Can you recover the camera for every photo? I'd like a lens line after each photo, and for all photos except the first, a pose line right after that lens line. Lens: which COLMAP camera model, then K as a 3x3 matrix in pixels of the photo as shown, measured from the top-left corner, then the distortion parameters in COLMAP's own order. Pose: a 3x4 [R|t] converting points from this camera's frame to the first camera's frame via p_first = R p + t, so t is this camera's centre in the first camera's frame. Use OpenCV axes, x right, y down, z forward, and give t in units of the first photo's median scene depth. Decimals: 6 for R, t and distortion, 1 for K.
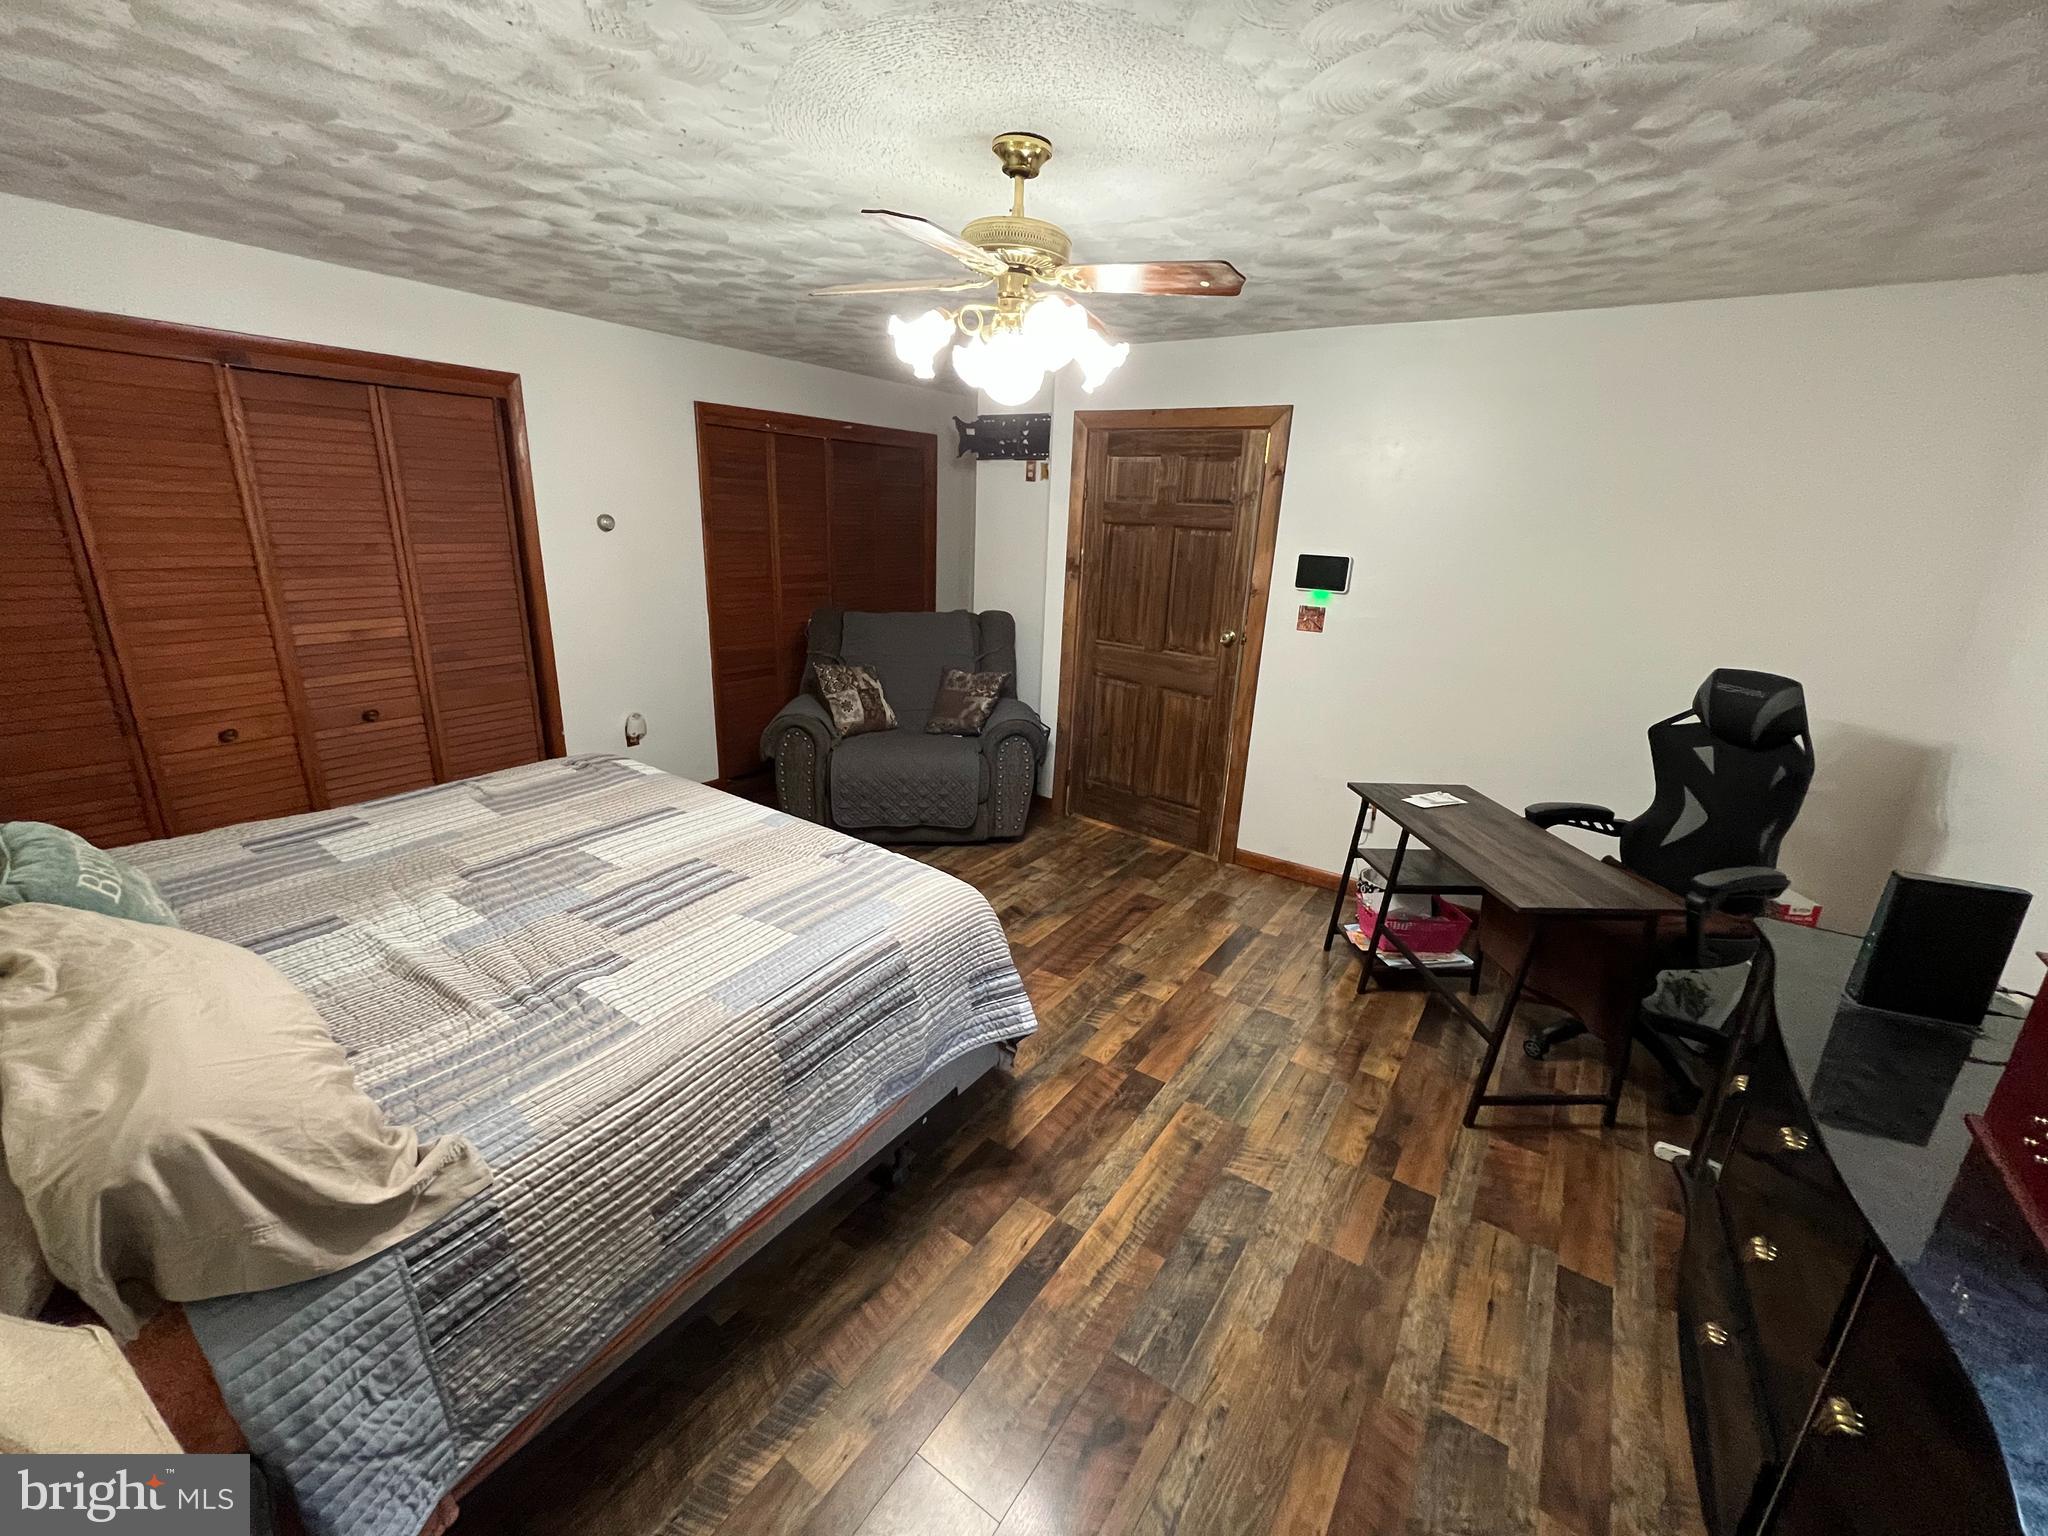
lens RADIAL K [[830.9, 0, 1017.0], [0, 830.9, 761.9], [0, 0, 1]] dist [-0.006253, 0.001021]
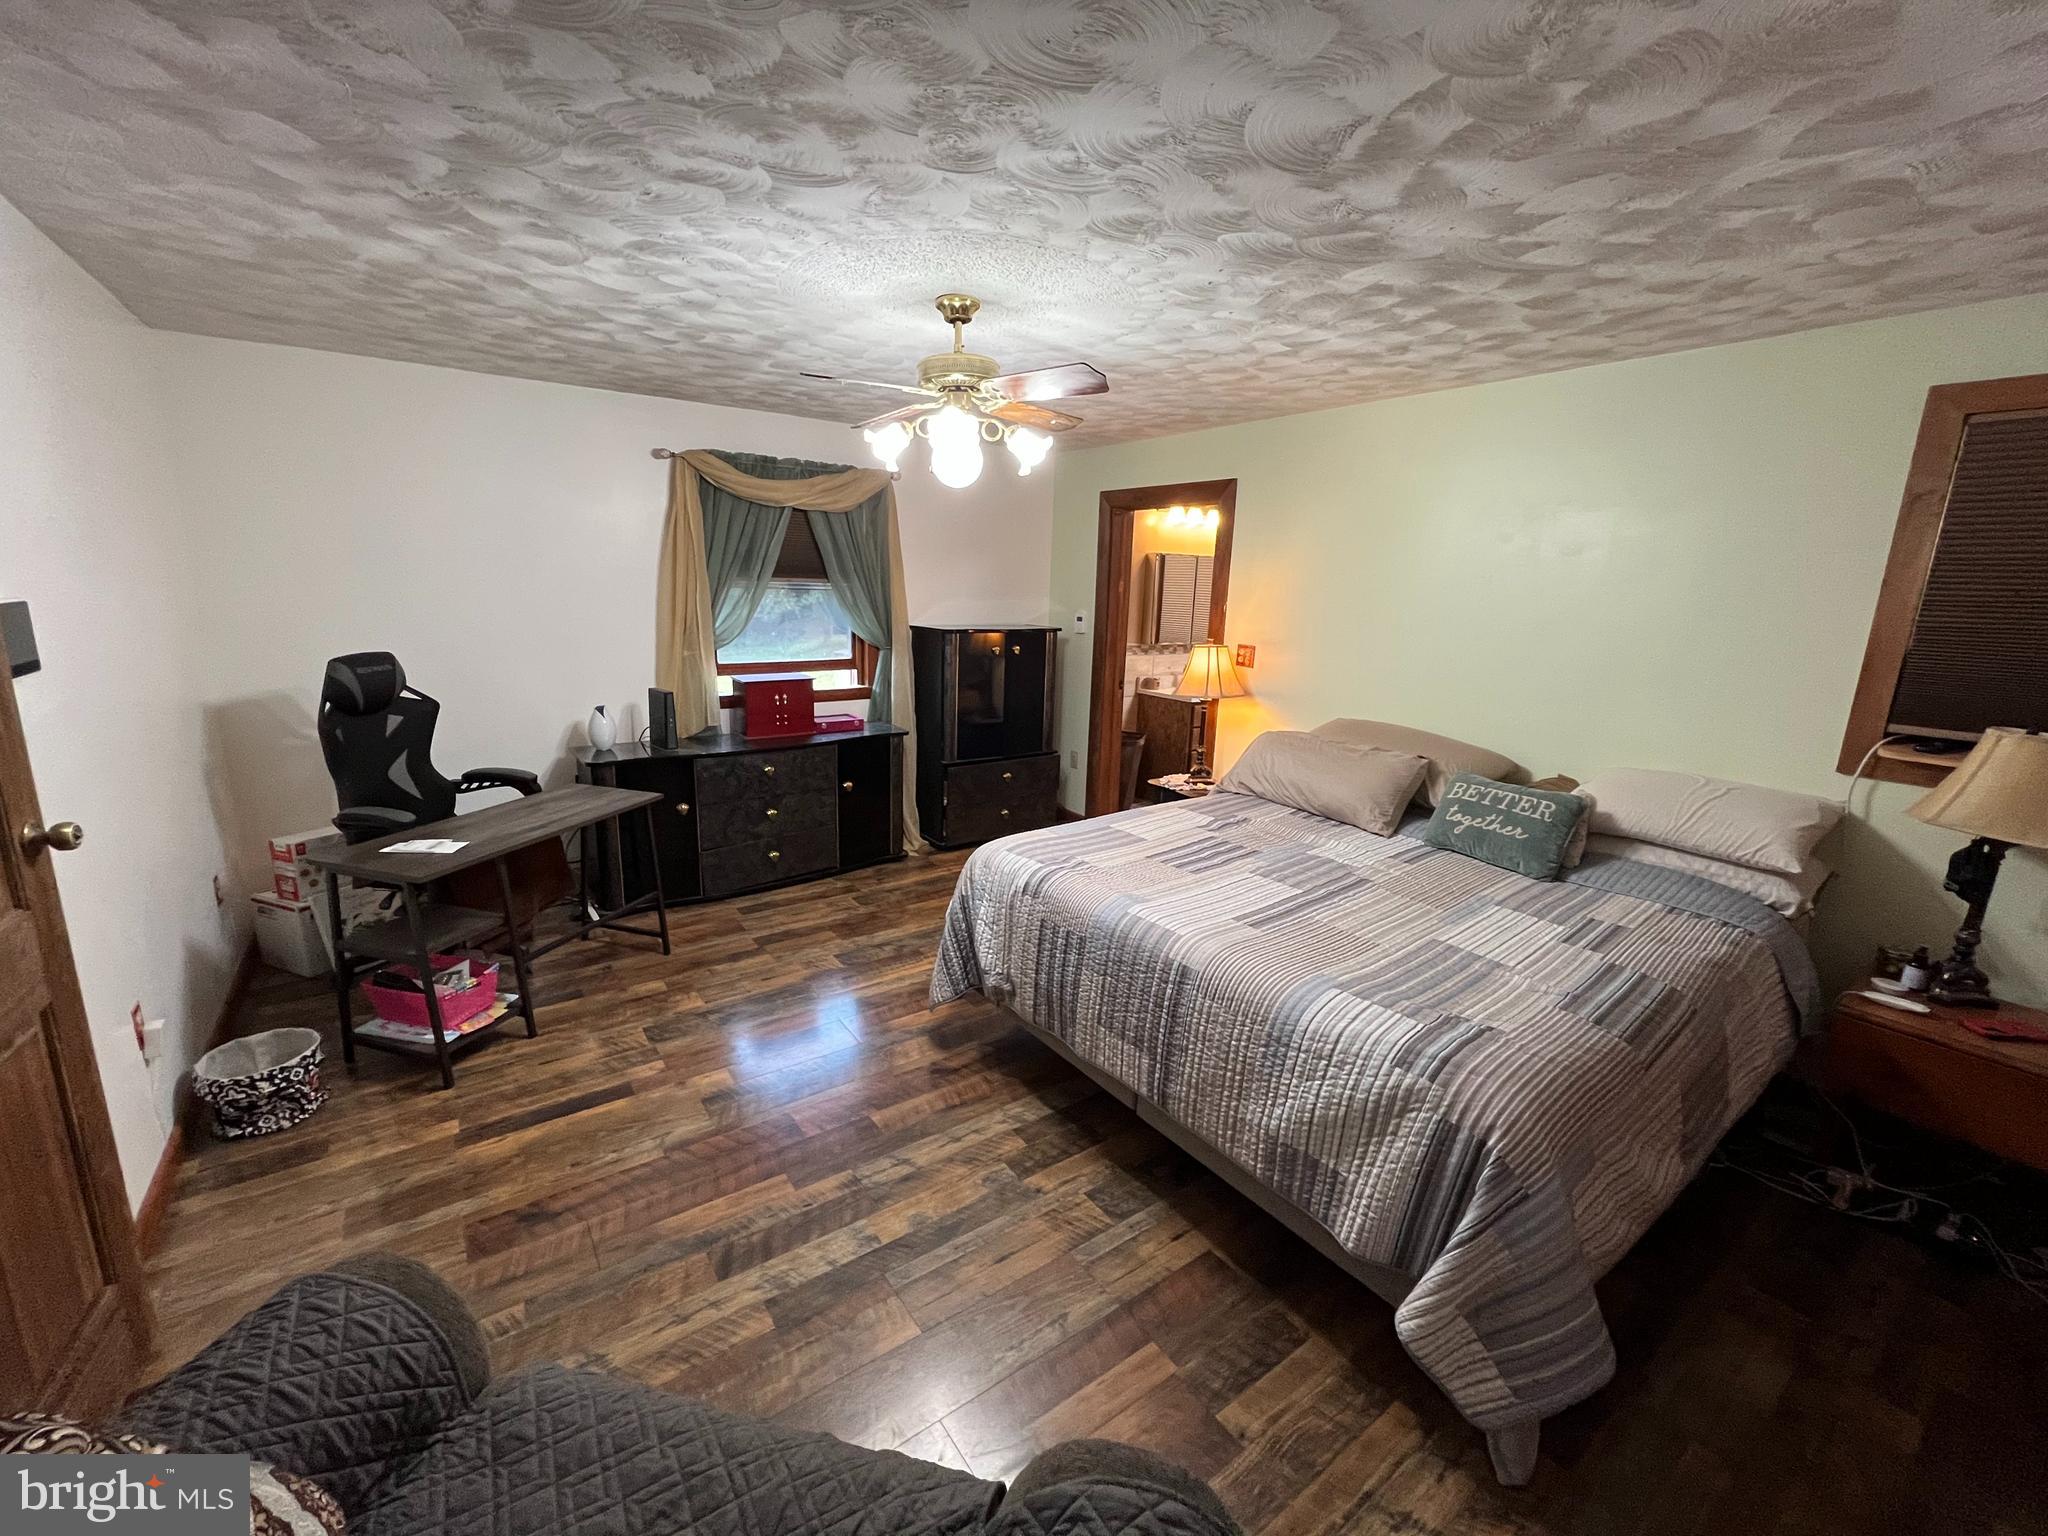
lens RADIAL K [[830.9, 0, 1033.6], [0, 830.9, 763.9], [0, 0, 1]] dist [-0.006253, 0.001021]
pose [[-0.945161, -0.137137, 0.296418, -0.492048], [0.027271, 0.871268, 0.490050, -0.595282], [-0.325463, 0.471260, -0.819749, 1.932277]]
